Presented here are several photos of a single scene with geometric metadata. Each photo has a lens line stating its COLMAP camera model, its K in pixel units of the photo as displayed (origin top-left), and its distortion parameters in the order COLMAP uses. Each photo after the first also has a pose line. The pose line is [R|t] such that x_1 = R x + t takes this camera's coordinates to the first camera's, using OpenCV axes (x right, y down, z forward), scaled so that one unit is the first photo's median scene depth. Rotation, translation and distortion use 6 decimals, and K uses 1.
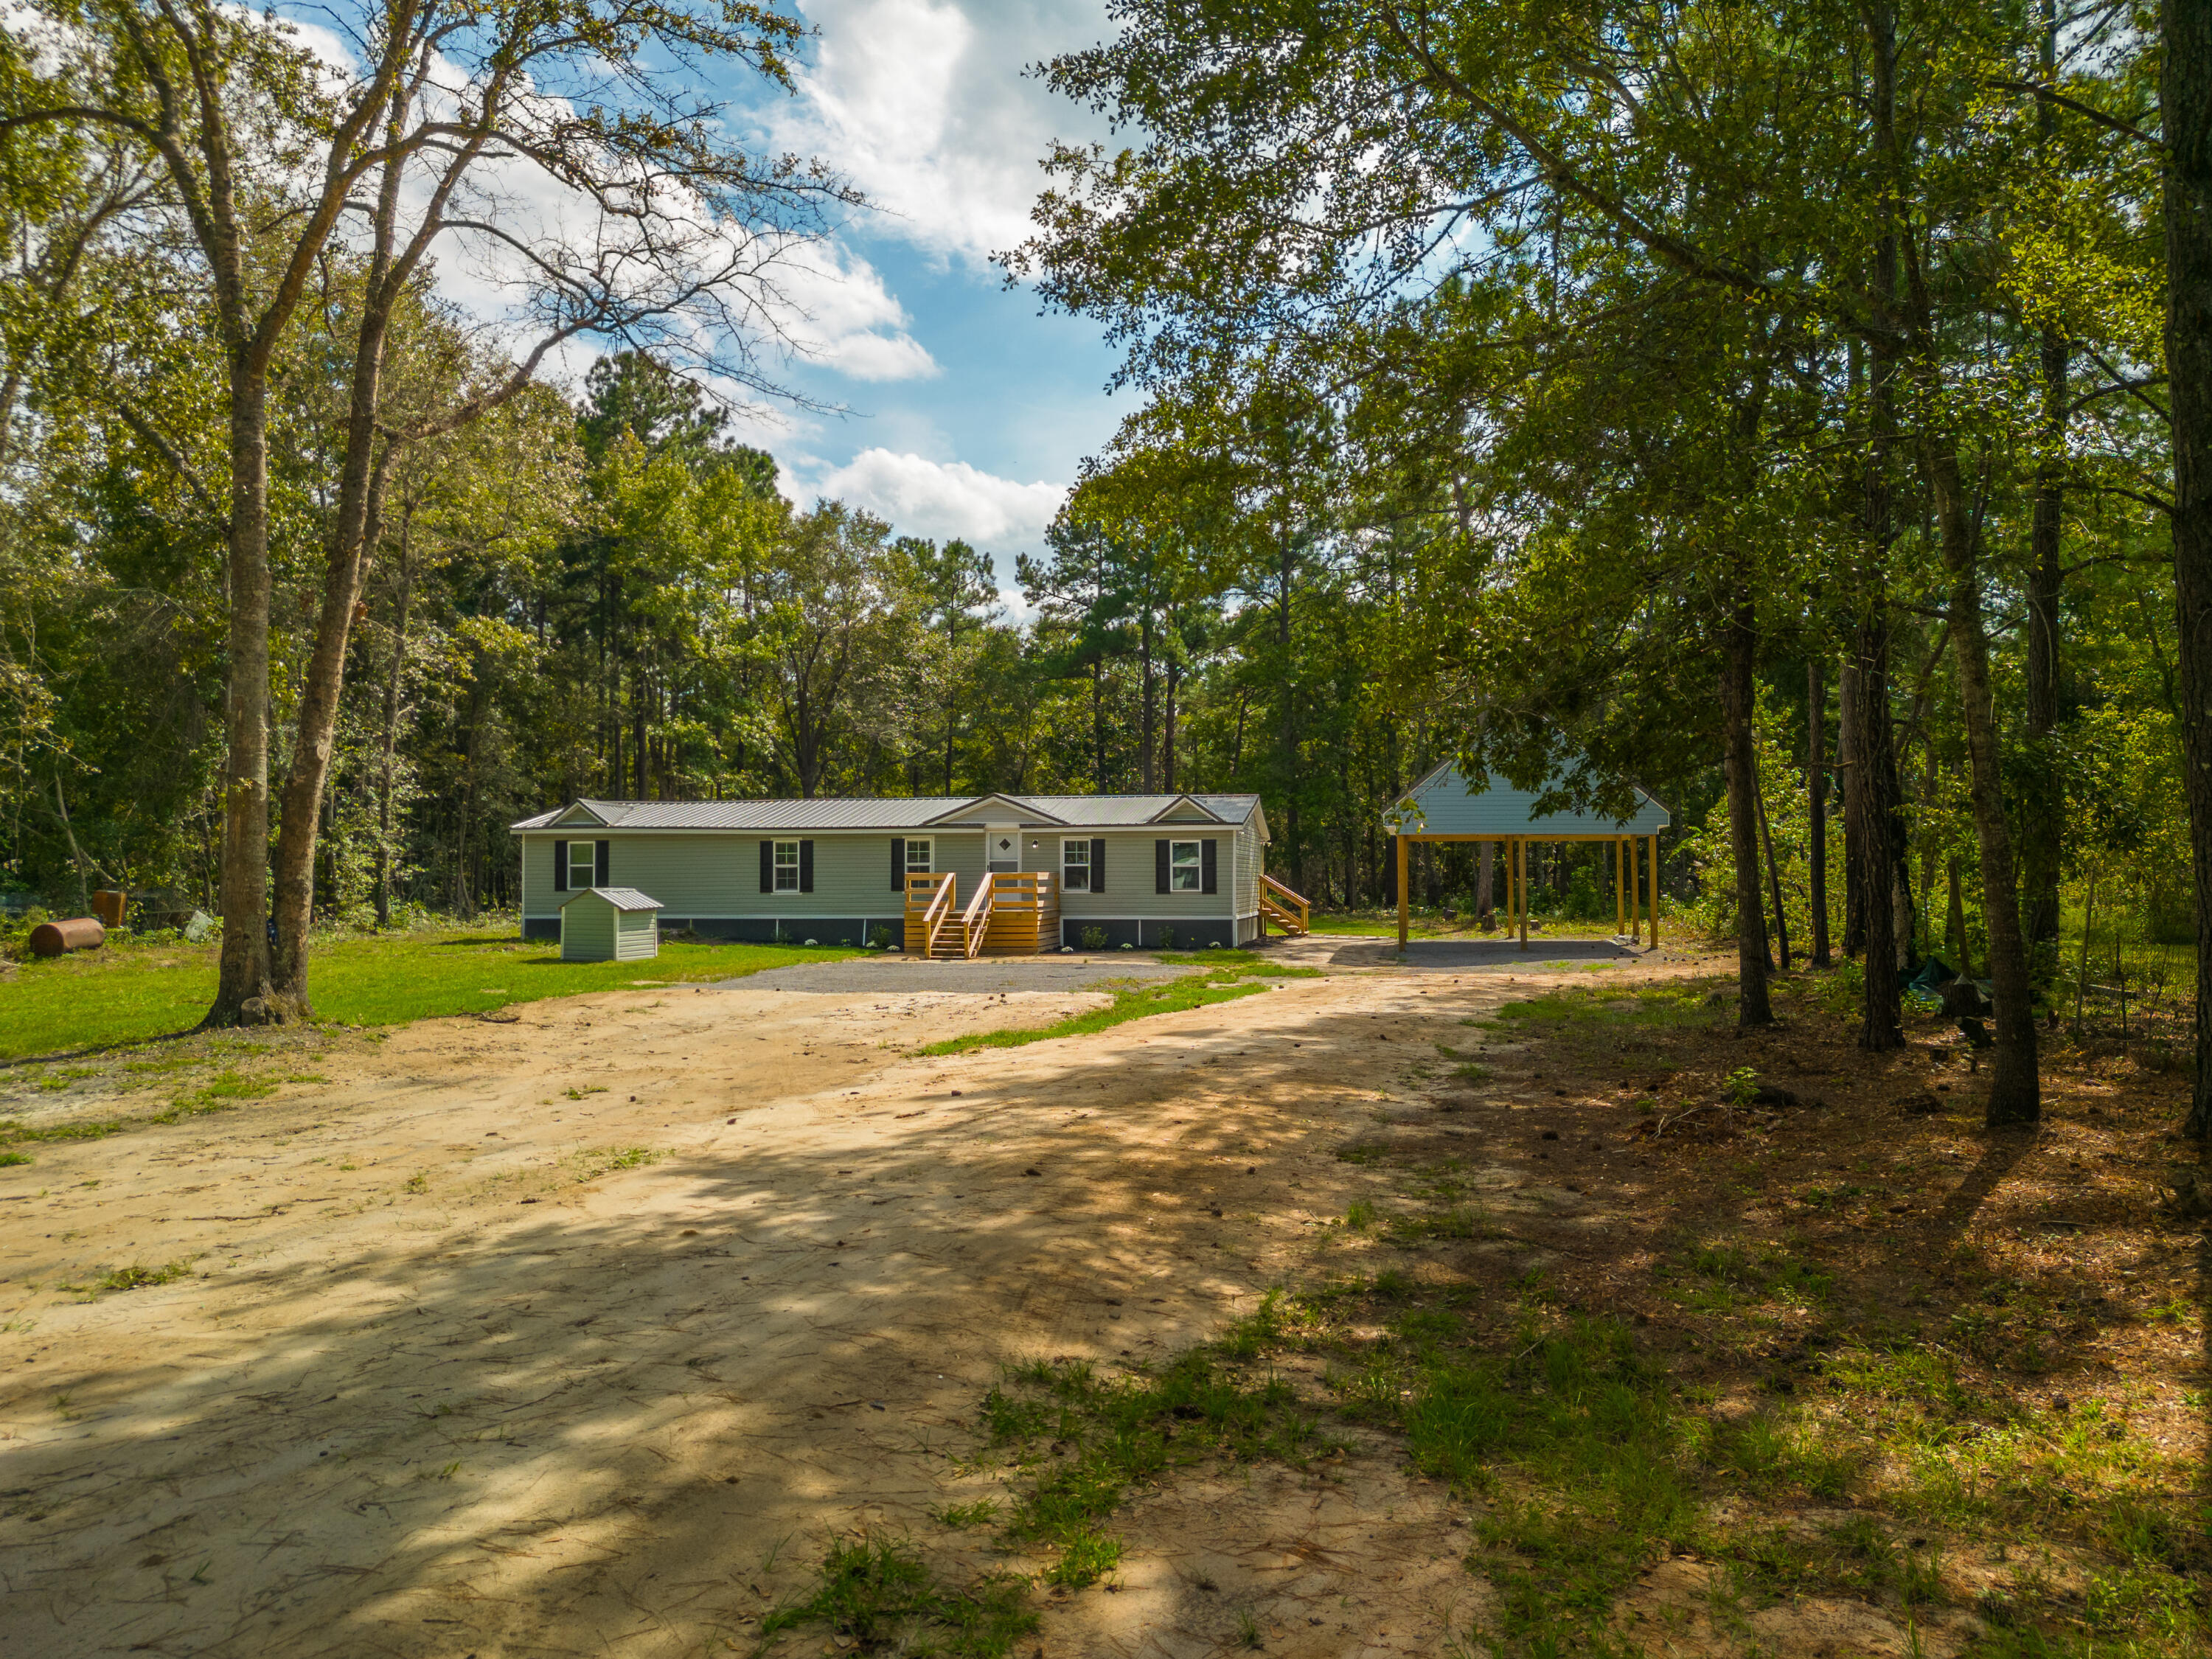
lens RADIAL K [[1559.1, 0, 1118.1], [0, 1559.1, 845.9], [0, 0, 1]] dist [0.050535, -0.040484]
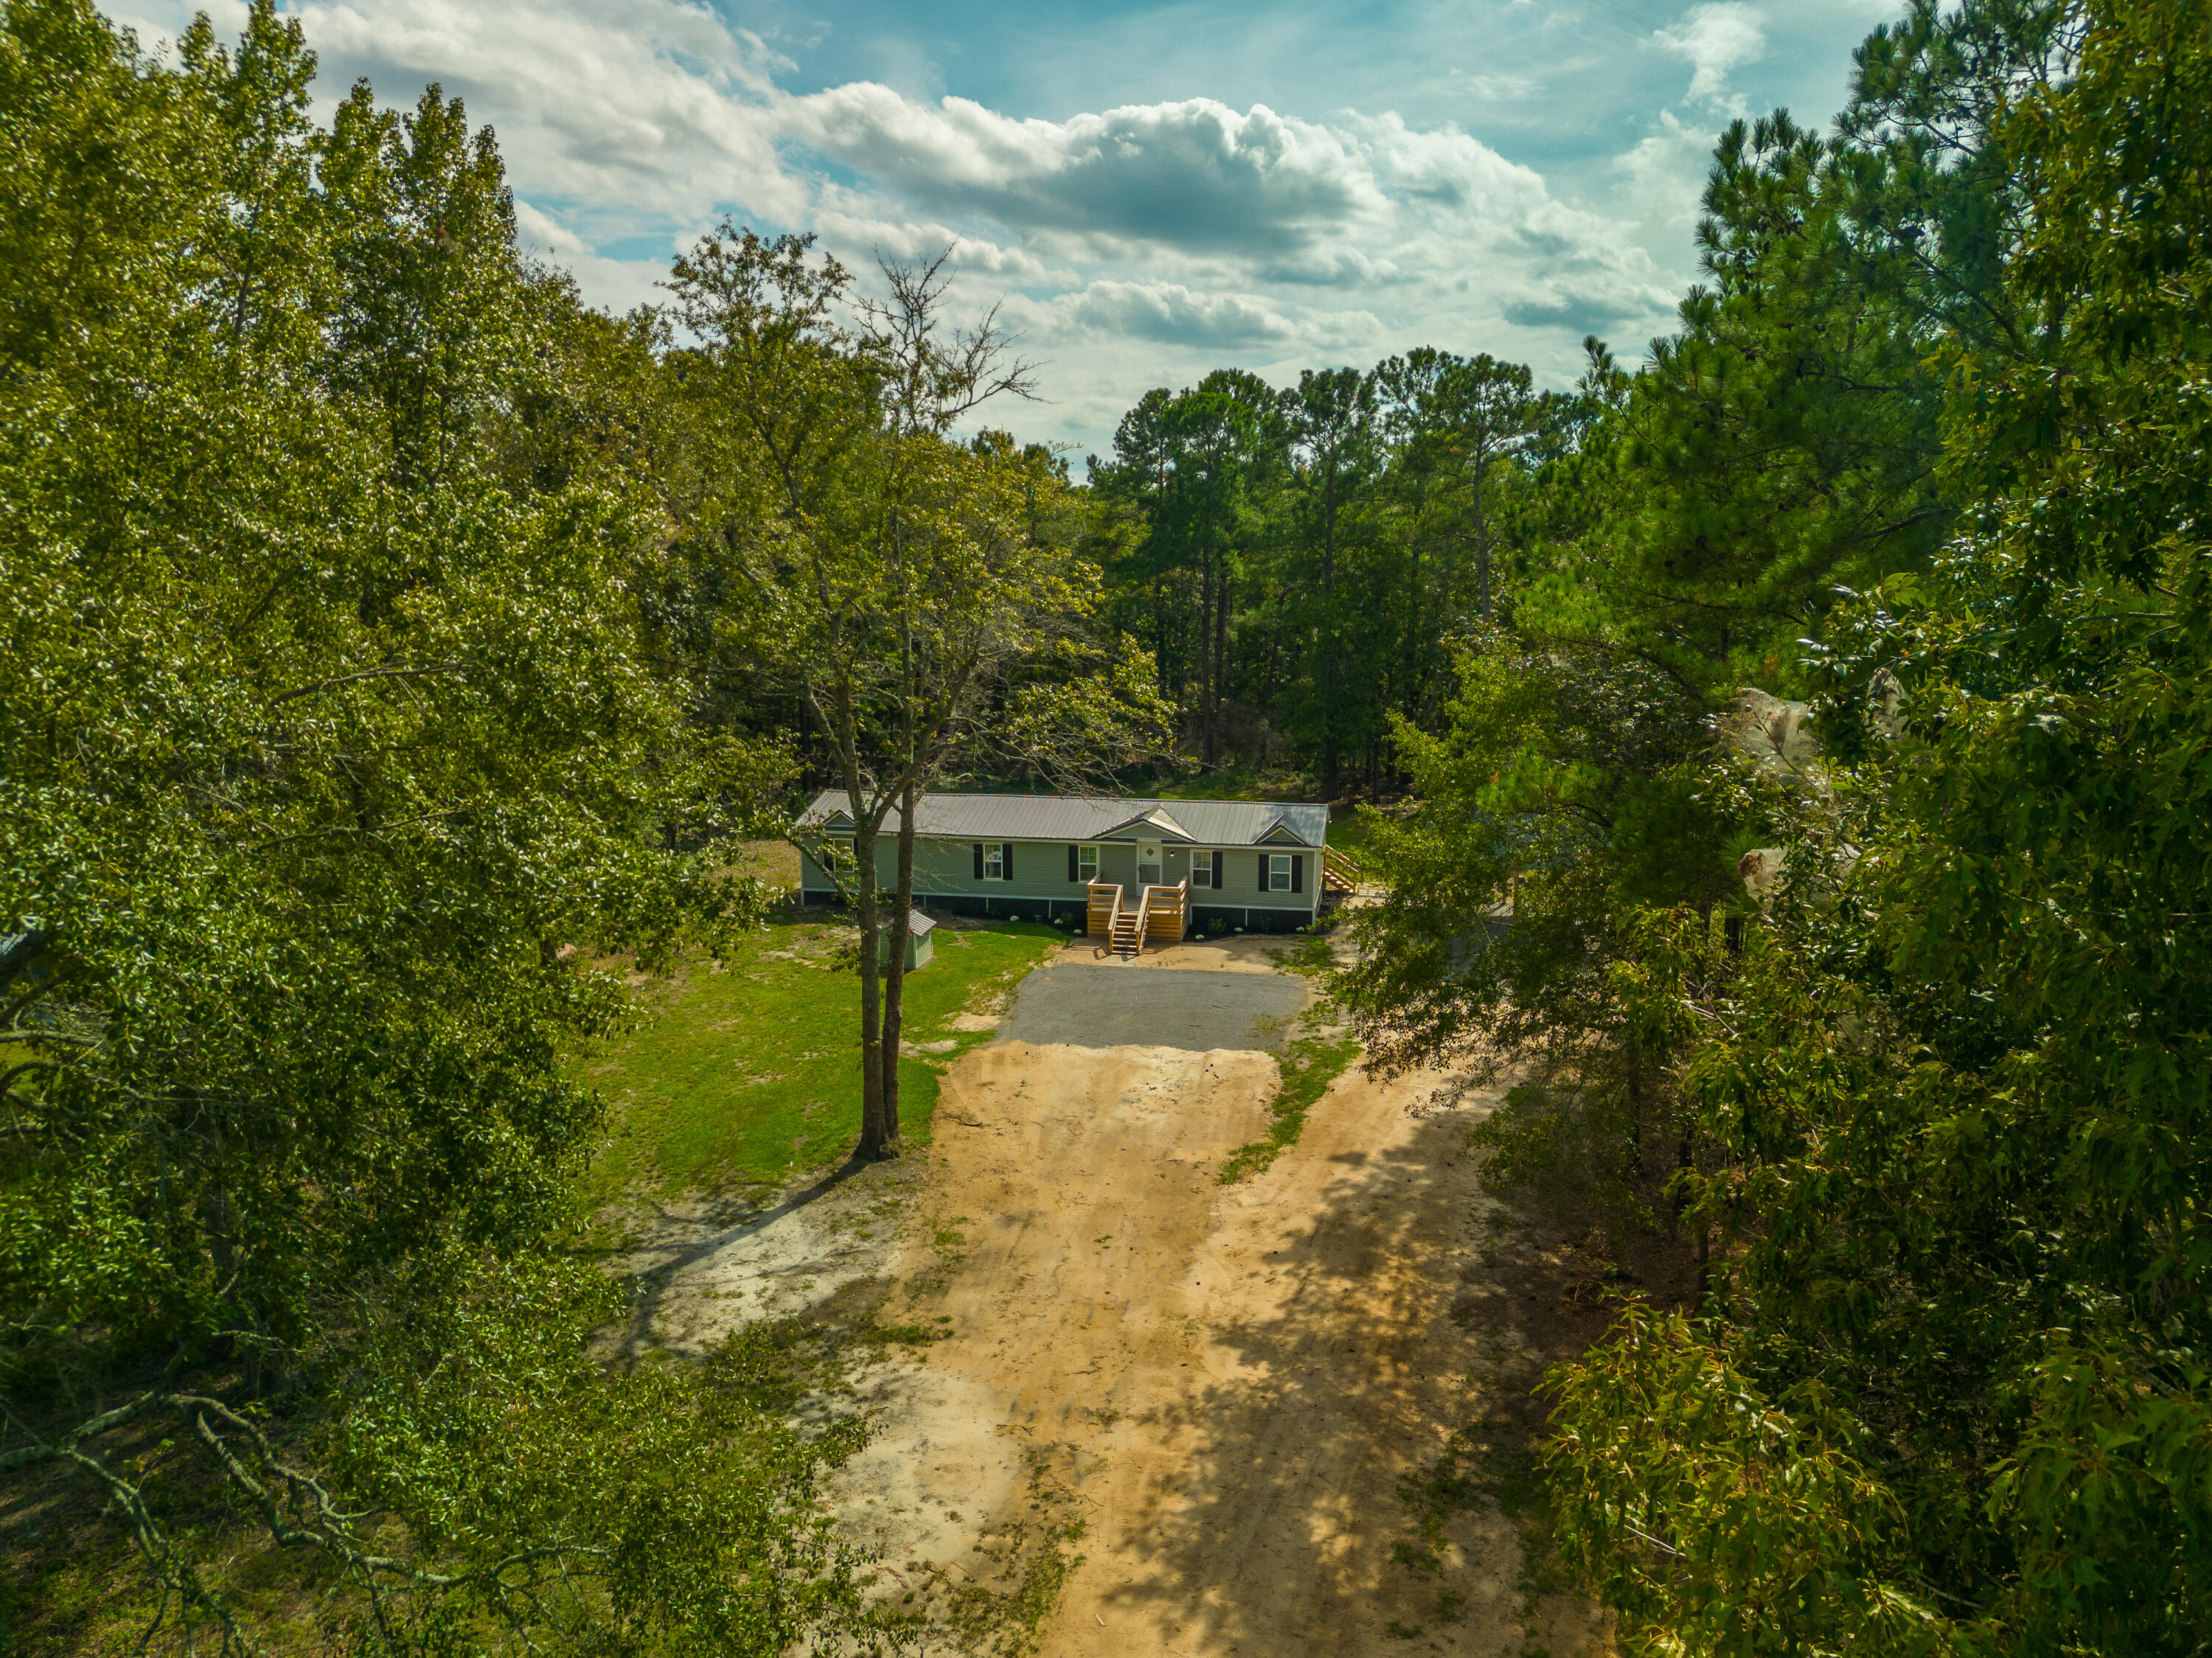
lens RADIAL K [[1558.9, 0, 1107.0], [0, 1558.9, 815.3], [0, 0, 1]] dist [0.050535, -0.040484]
pose [[0.999959, 0.001243, 0.008978, -0.077844], [-0.002964, 0.980948, 0.194249, -0.192506], [-0.008566, -0.194267, 0.980911, -0.239059]]
